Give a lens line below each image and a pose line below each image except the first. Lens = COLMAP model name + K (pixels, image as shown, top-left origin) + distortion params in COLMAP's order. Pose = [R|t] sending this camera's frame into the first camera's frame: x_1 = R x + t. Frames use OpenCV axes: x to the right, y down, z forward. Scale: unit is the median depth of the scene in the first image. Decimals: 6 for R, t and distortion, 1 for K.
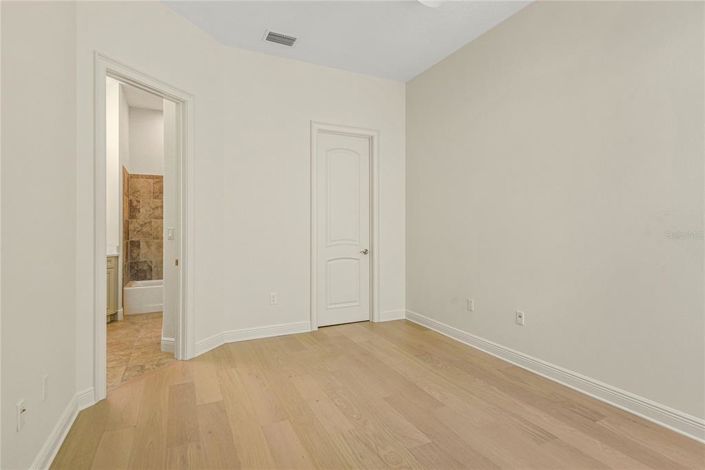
lens RADIAL K [[364.7, 0, 355.7], [0, 364.7, 223.0], [0, 0, 1]] dist [0.018153, 0.000970]
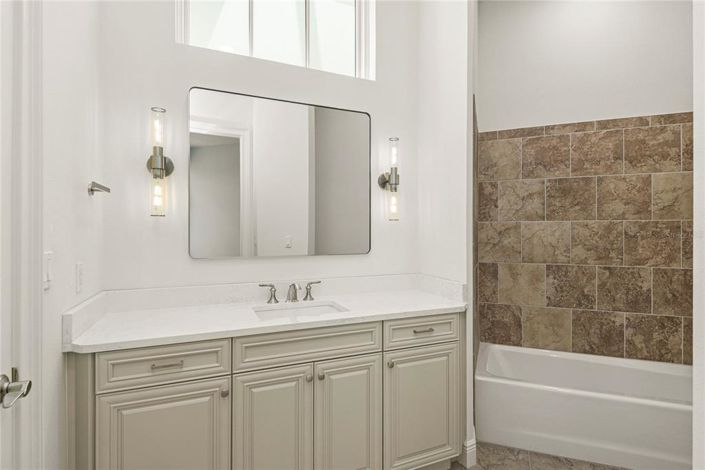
lens RADIAL K [[364.7, 0, 351.9], [0, 364.7, 231.5], [0, 0, 1]] dist [0.018153, 0.000970]
pose [[0.671296, 0.002973, -0.741183, -0.350635], [0.002723, 0.999975, 0.006477, 0.000357], [0.741184, -0.006366, 0.671272, 0.517504]]
